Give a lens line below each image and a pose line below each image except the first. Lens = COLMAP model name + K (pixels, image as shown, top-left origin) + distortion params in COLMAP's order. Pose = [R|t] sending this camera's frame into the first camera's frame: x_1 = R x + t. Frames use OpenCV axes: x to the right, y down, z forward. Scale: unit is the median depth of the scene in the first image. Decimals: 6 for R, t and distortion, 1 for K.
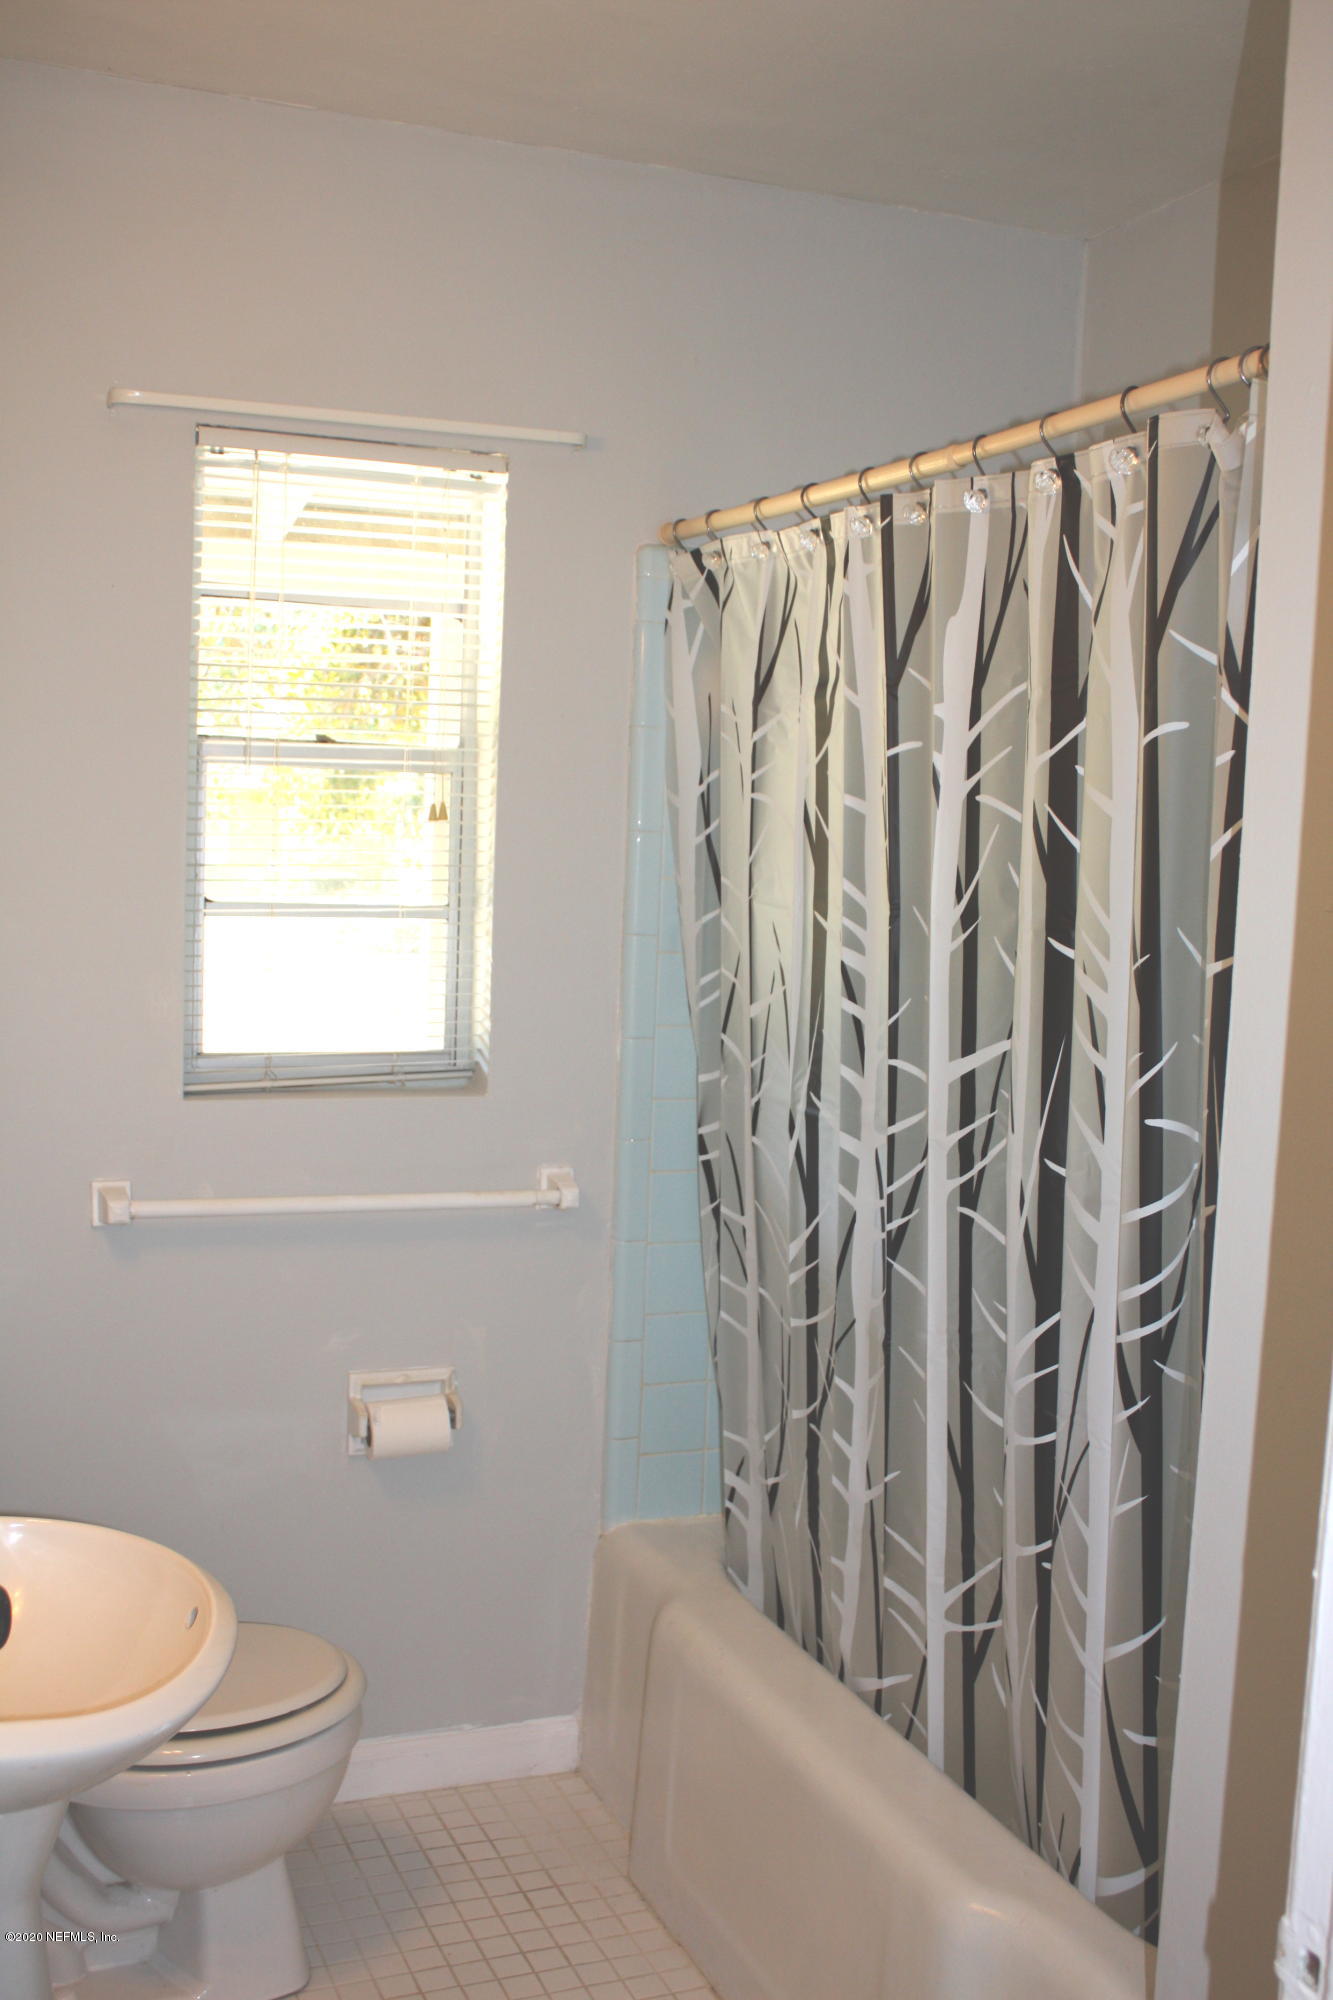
lens RADIAL K [[1993.7, 0, 666.5], [0, 1993.7, 1000.0], [0, 0, 1]] dist [-0.118146, 0.109793]
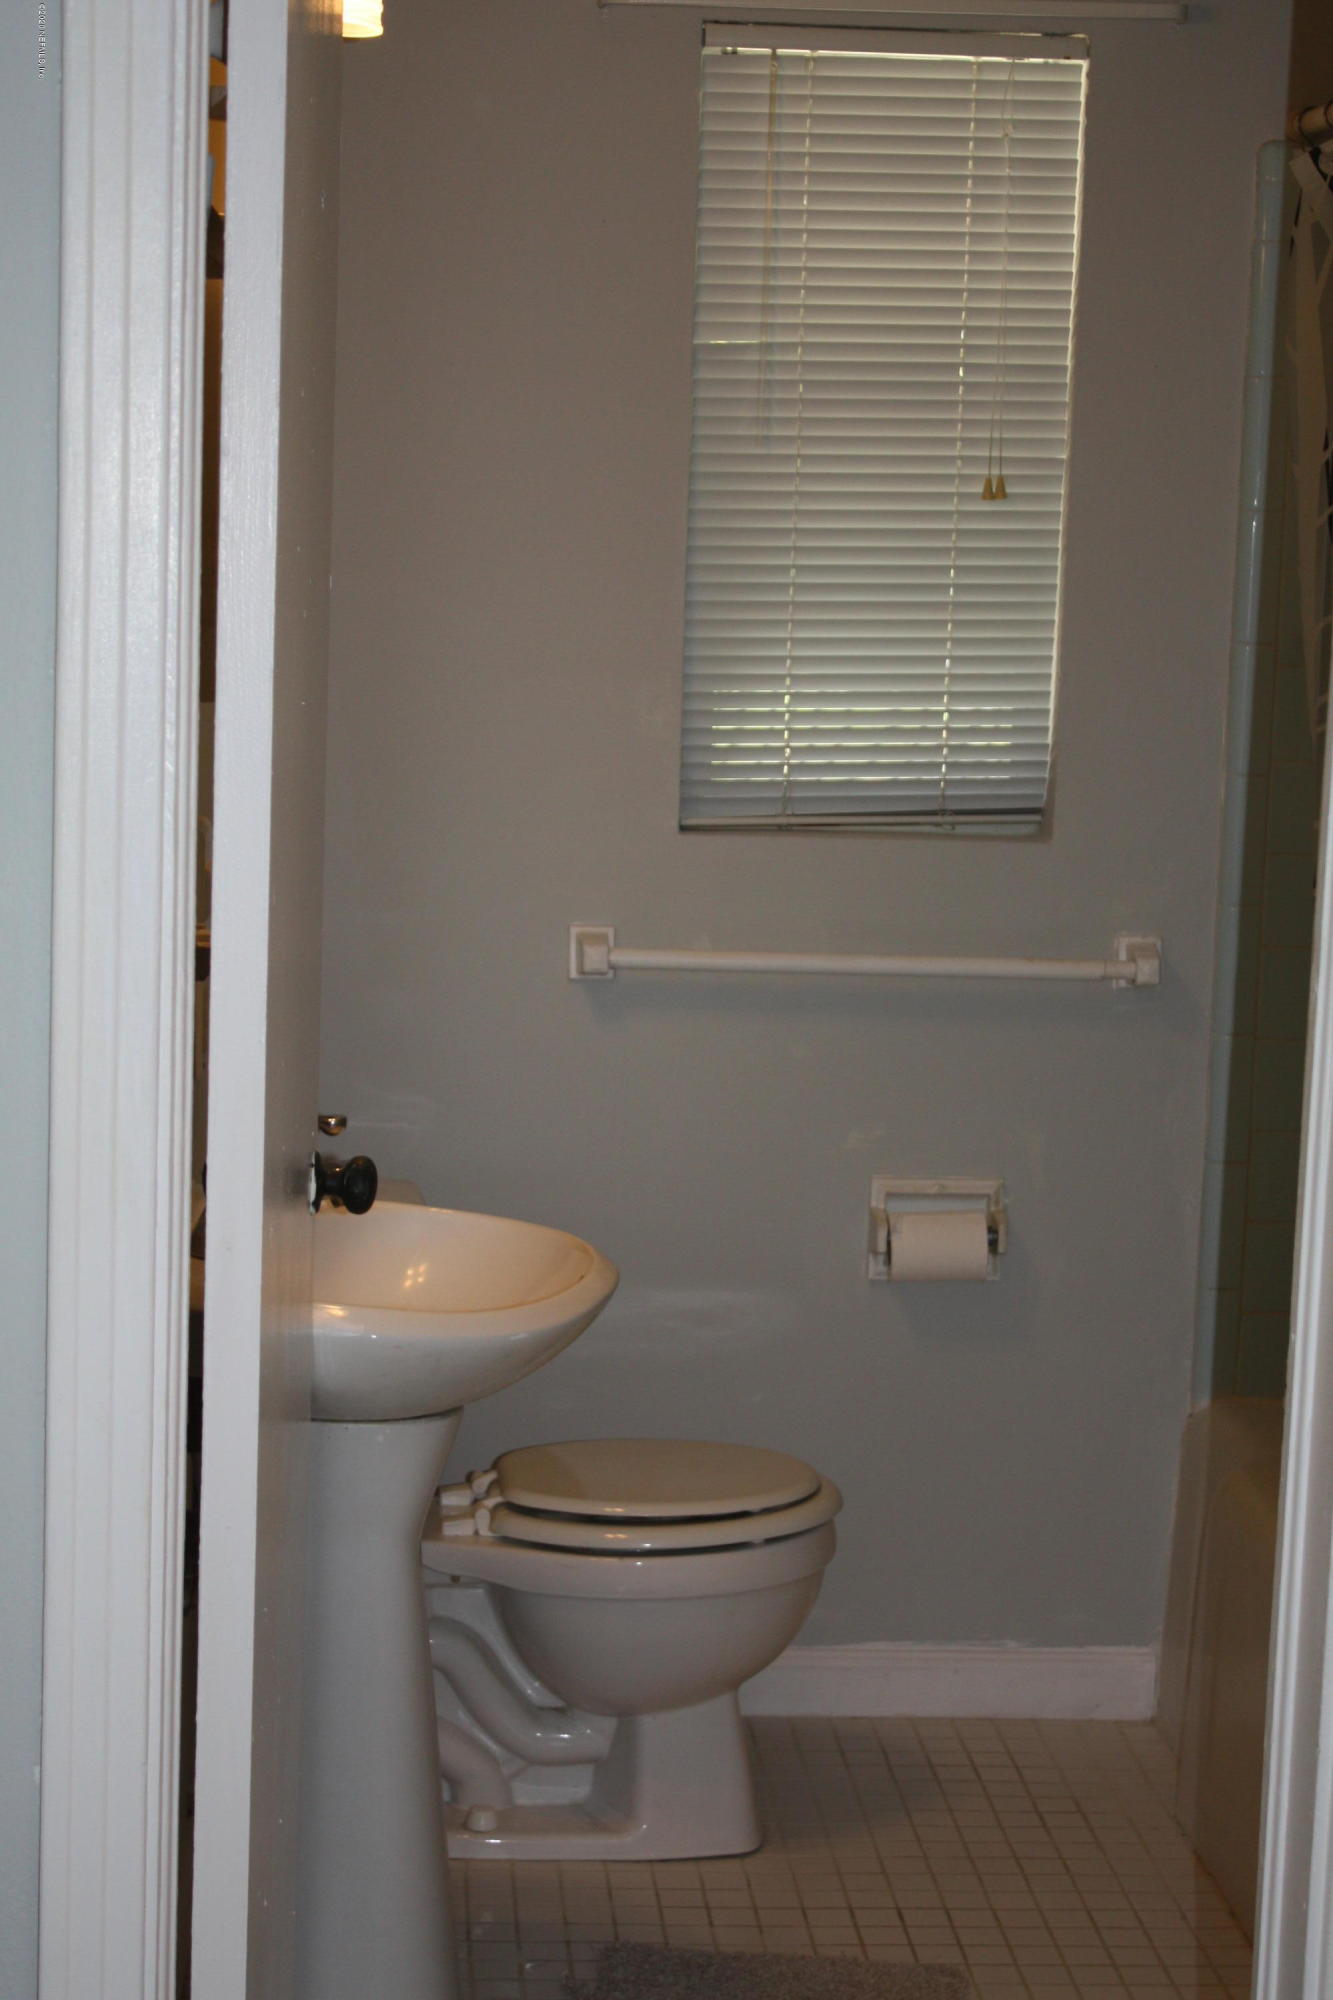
lens RADIAL K [[3994.2, 0, 666.5], [0, 3994.2, 1000.0], [0, 0, 1]] dist [-0.021081, -0.012202]
pose [[0.944783, 0.032485, -0.326082, 0.294566], [-0.022302, 0.999141, 0.034919, 0.059745], [0.326936, -0.025719, 0.944696, -0.581458]]
